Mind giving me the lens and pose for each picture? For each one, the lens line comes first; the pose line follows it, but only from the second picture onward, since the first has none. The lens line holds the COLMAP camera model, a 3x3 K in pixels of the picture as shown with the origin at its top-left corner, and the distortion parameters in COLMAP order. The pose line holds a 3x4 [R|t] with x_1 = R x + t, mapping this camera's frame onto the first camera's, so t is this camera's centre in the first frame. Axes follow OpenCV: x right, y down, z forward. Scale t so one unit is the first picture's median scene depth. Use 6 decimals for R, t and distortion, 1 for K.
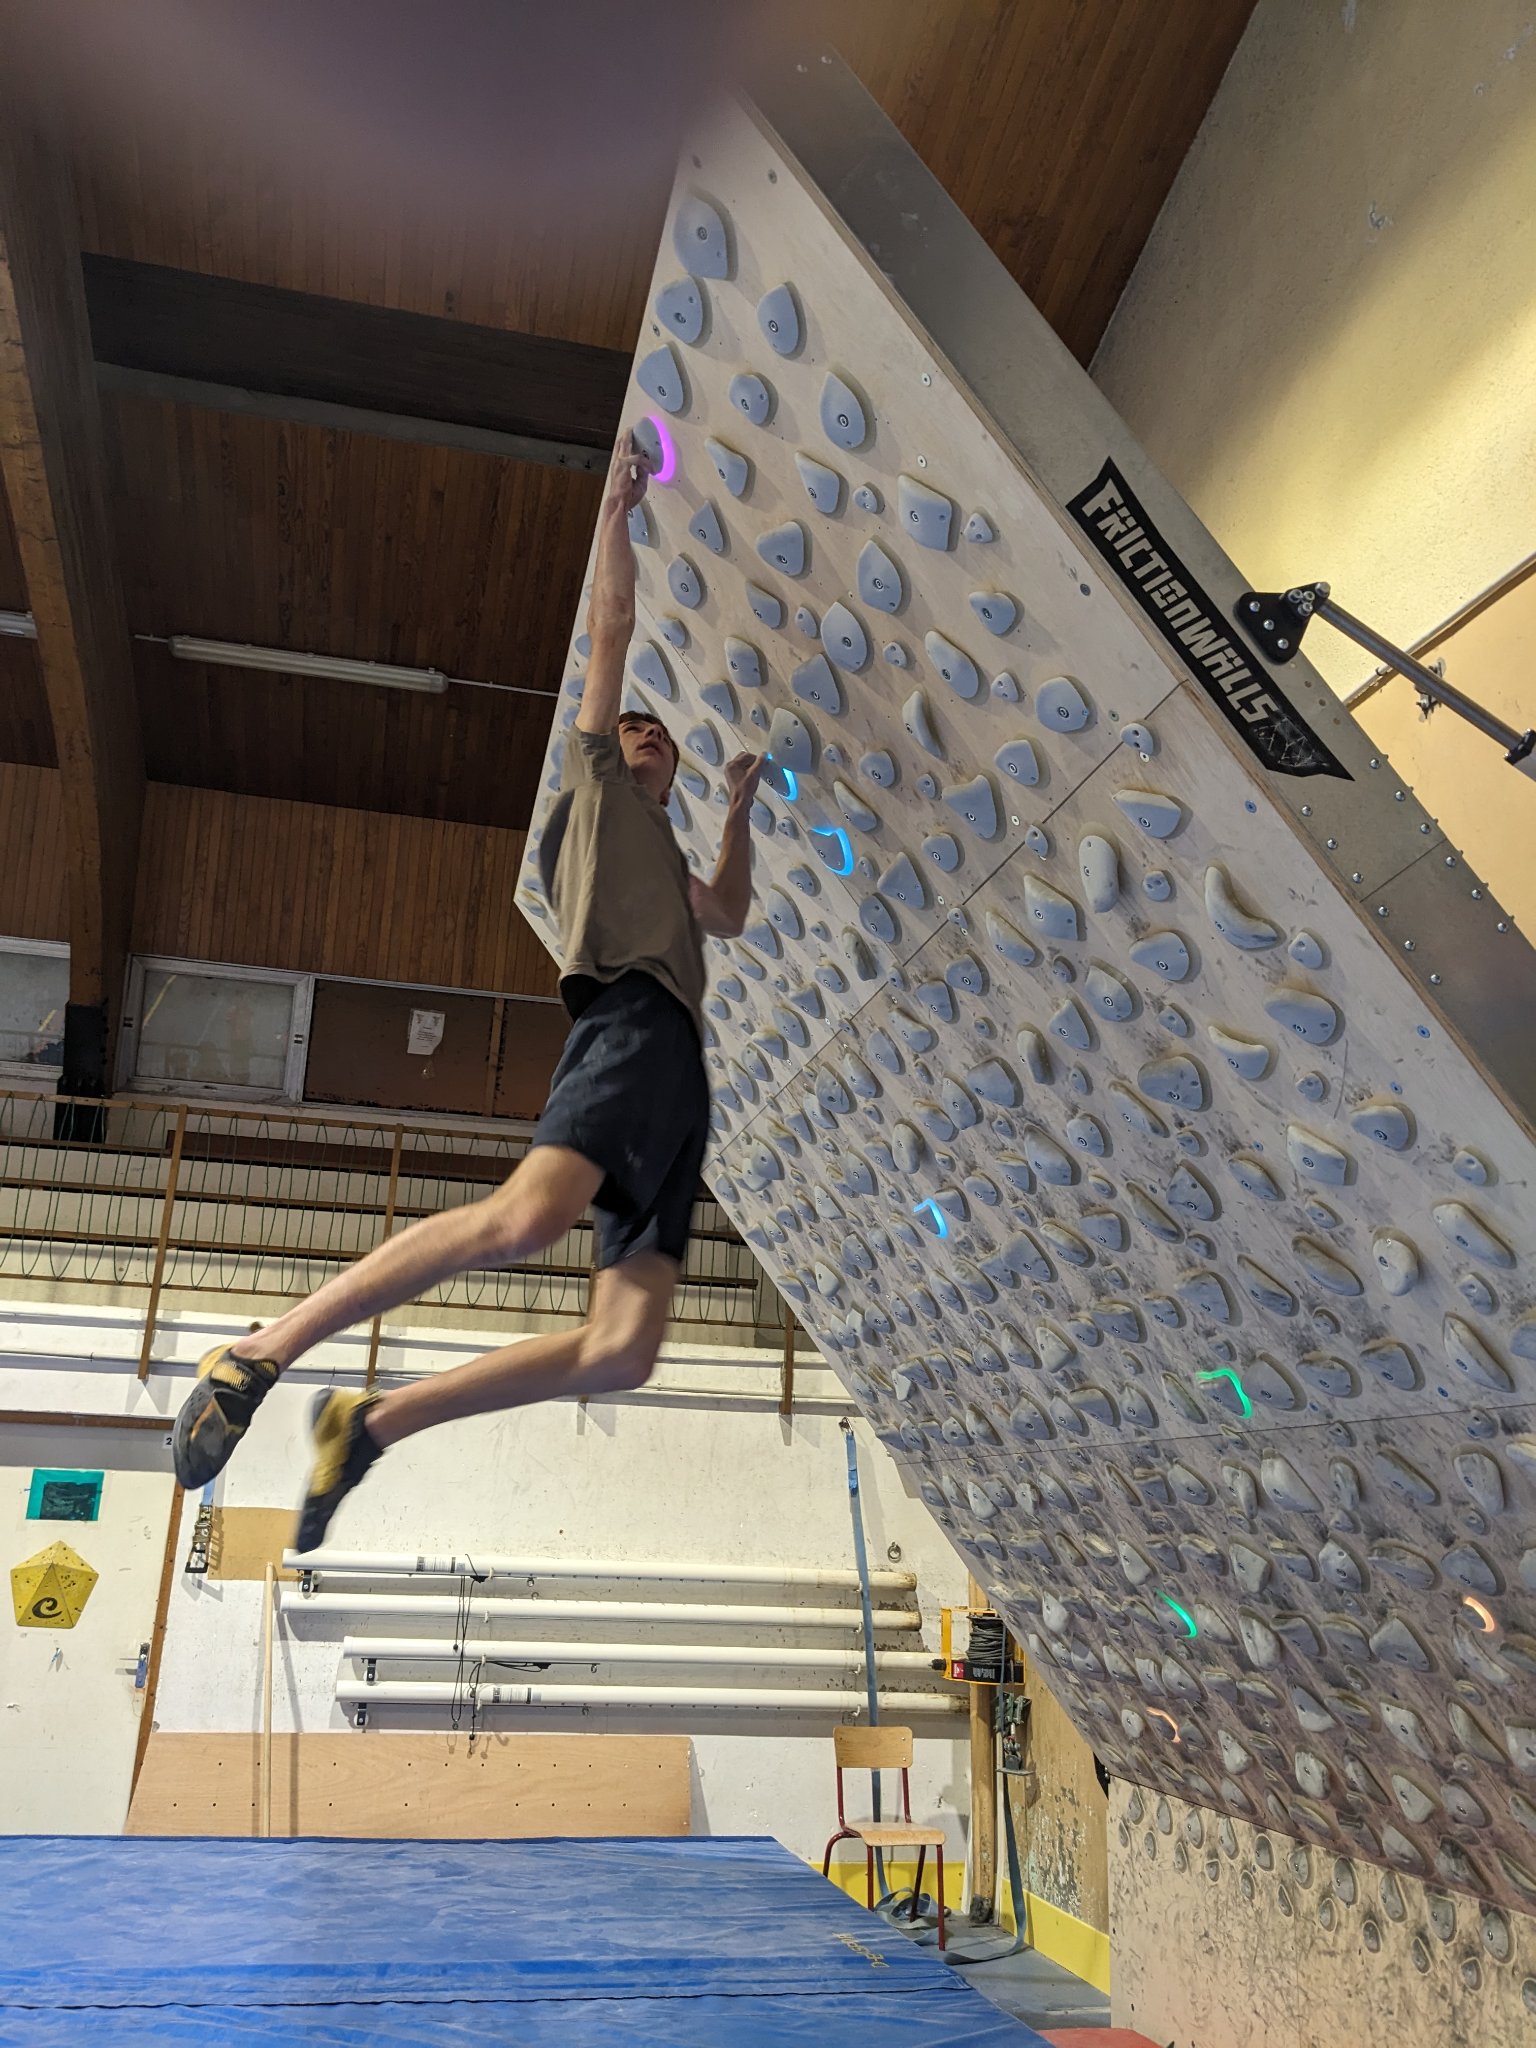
lens RADIAL K [[1603.0, 0, 768.0], [0, 1603.0, 1024.0], [0, 0, 1]] dist [0.048476, -0.078782]
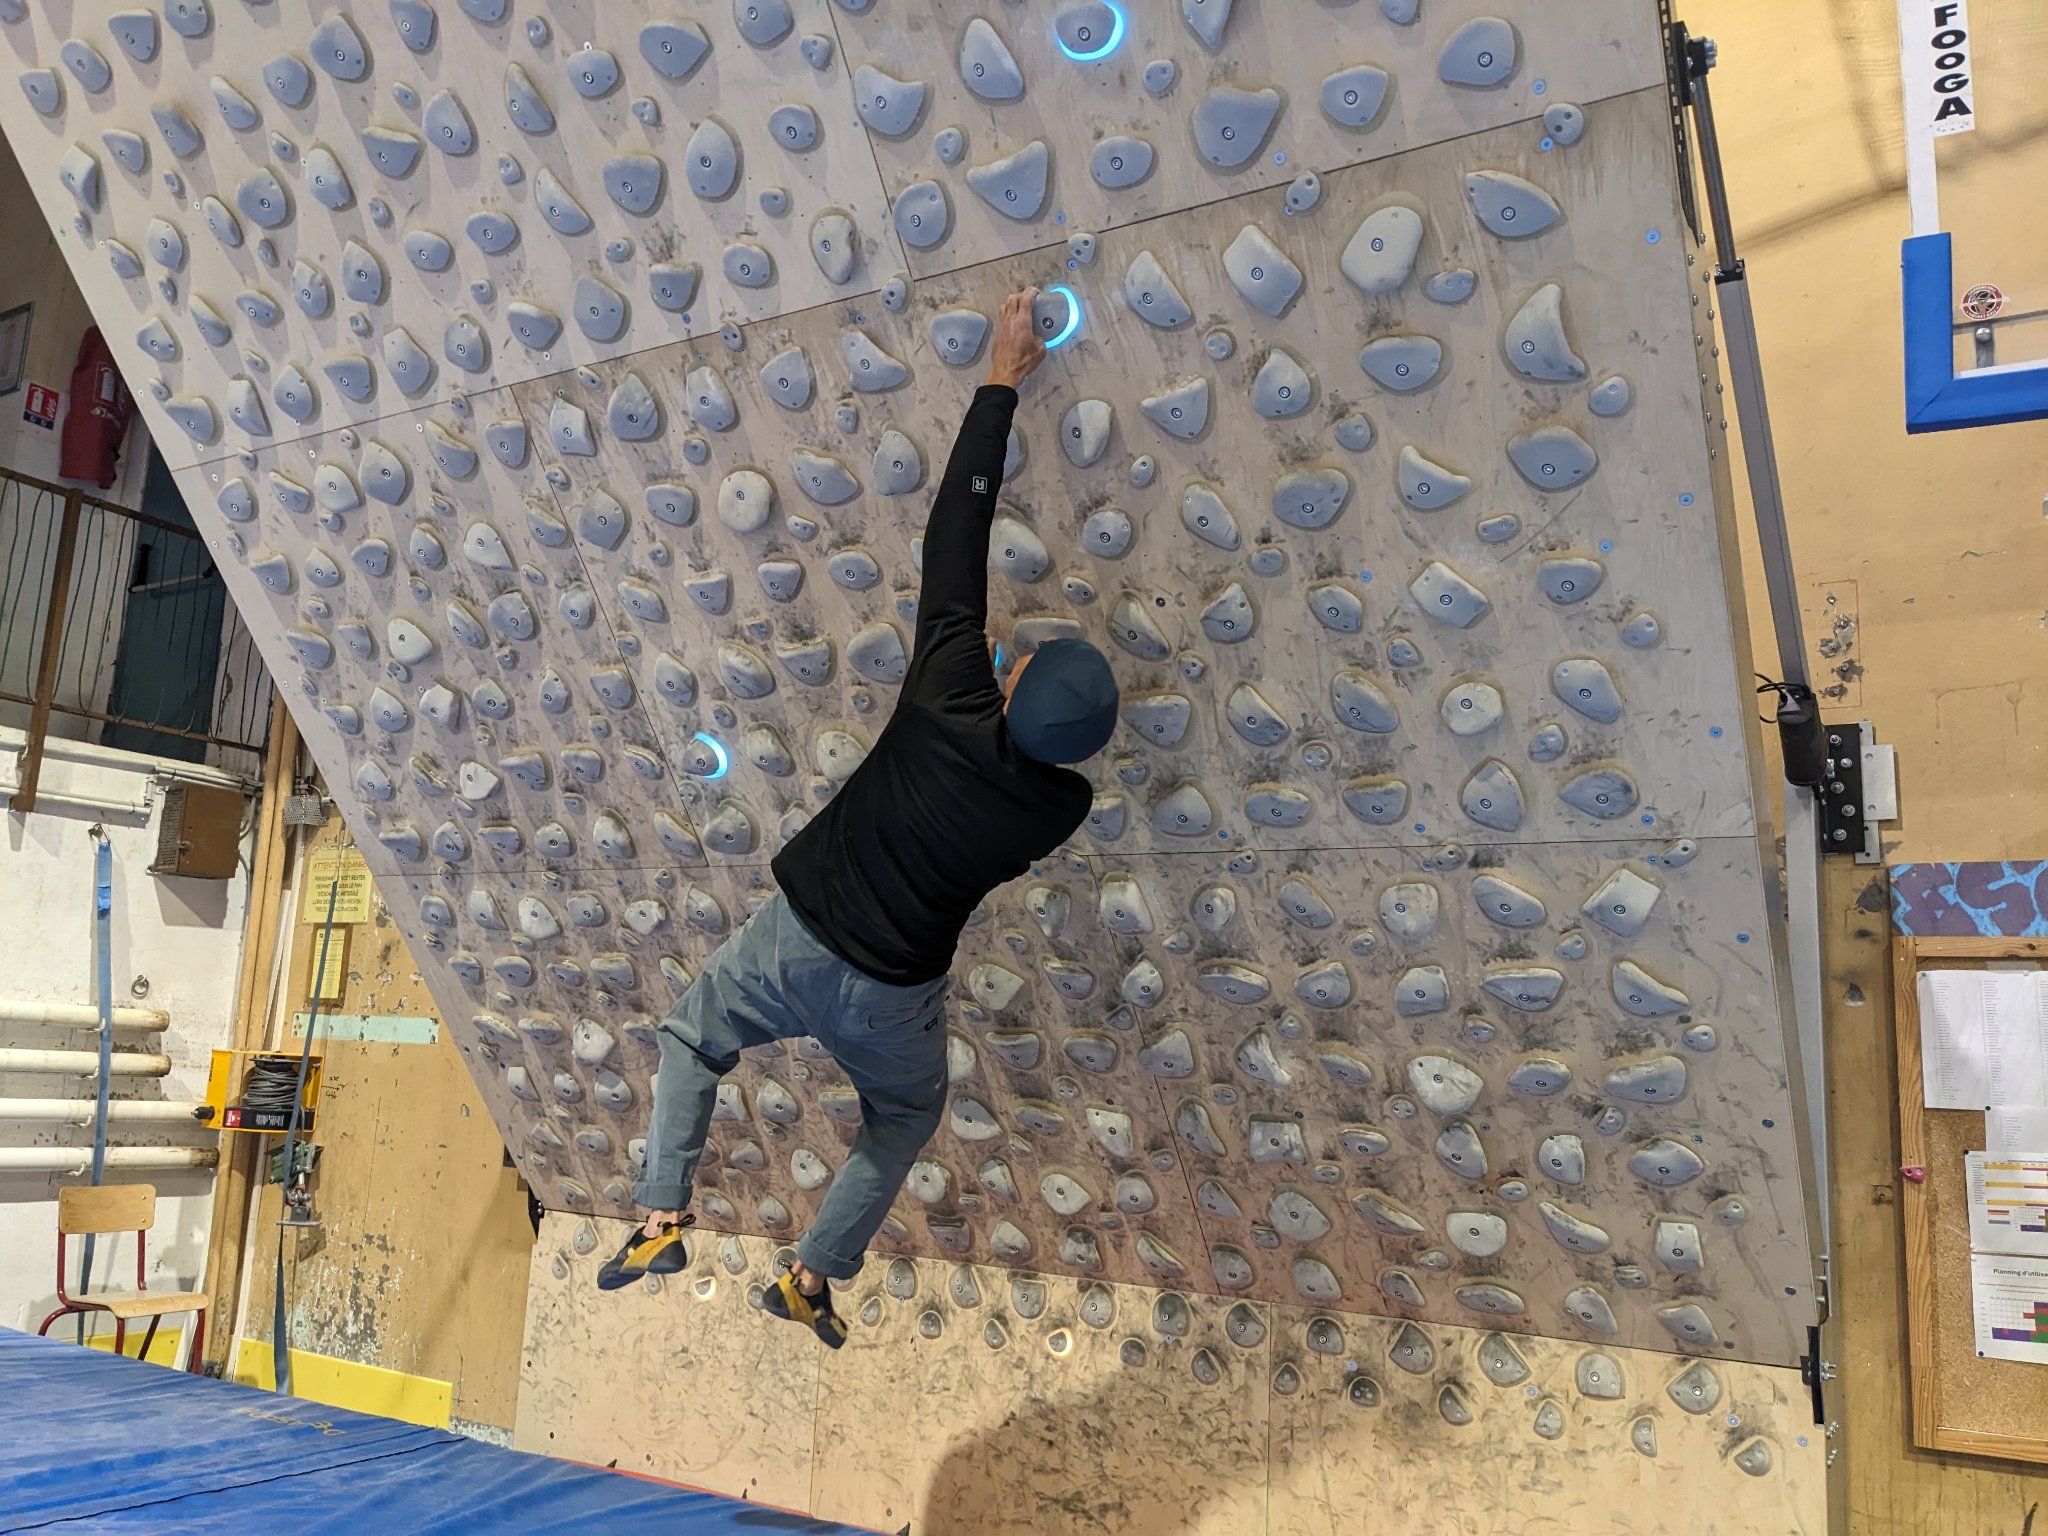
lens RADIAL K [[1586.0, 0, 1000.0], [0, 1586.0, 792.9], [0, 0, 1]] dist [0.055096, -0.093956]
pose [[0.709046, 0.121771, 0.694568, -0.326862], [-0.238128, 0.968464, 0.073301, 0.114301], [-0.663738, -0.217370, 0.715683, 0.244878]]
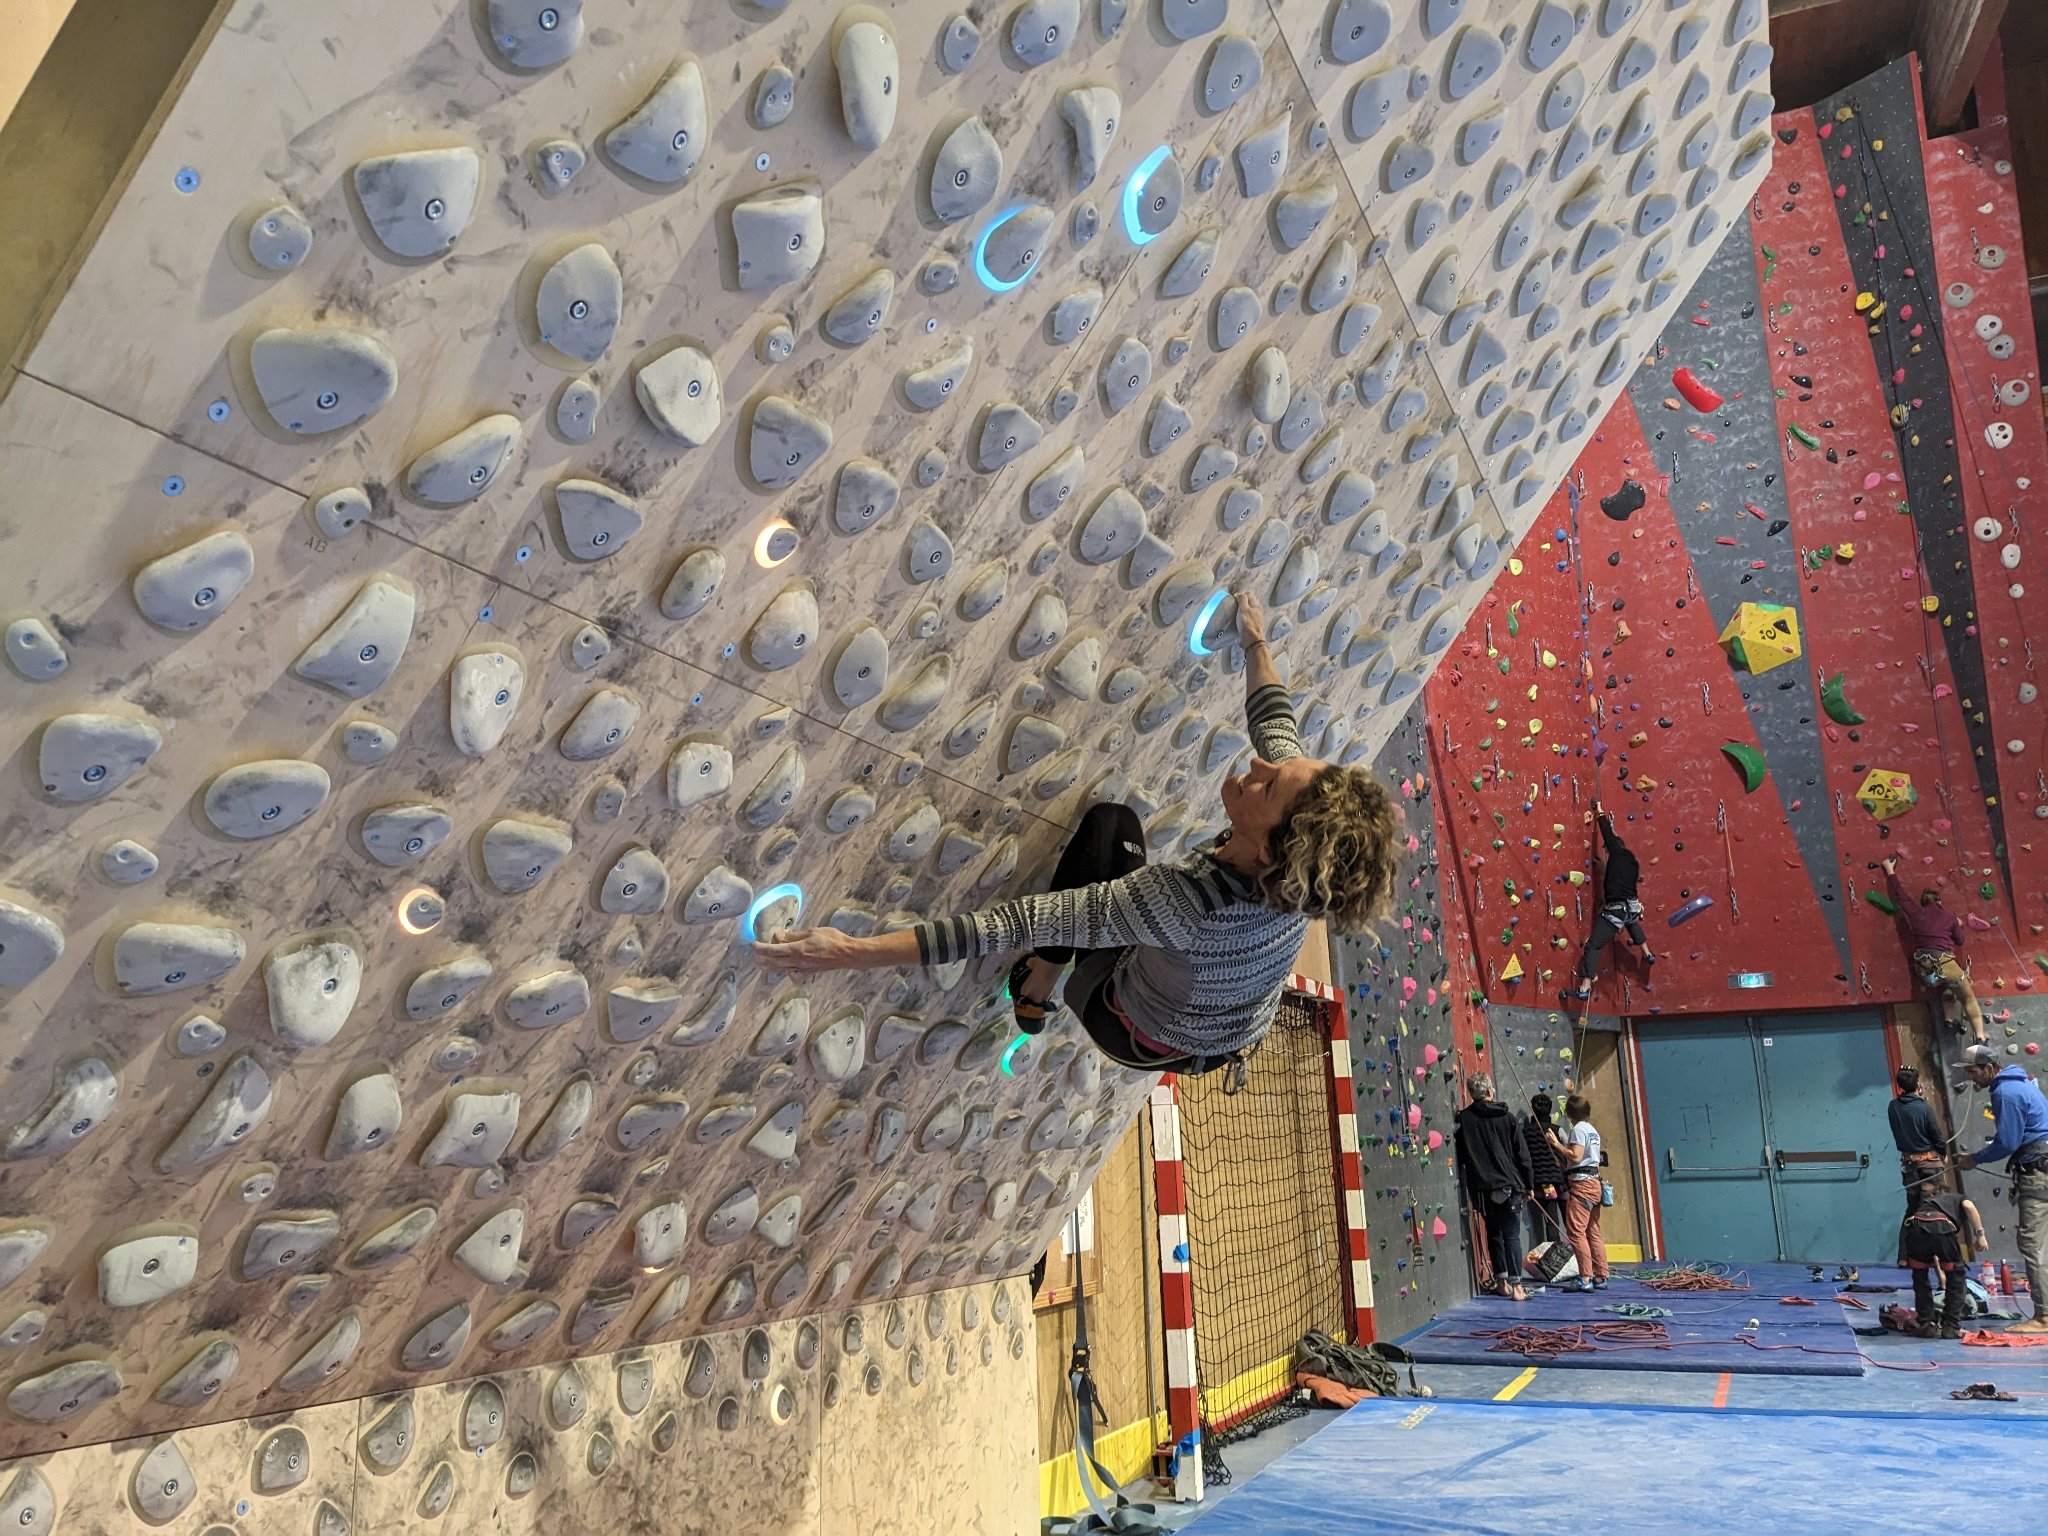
lens RADIAL K [[1610.1, 0, 1001.6], [0, 1610.1, 762.0], [0, 0, 1]] dist [0.045833, -0.067318]
pose [[-0.780569, 0.128836, 0.611648, -0.205622], [-0.196482, 0.878356, -0.435760, 0.485213], [-0.593386, -0.460318, -0.660303, 1.270499]]
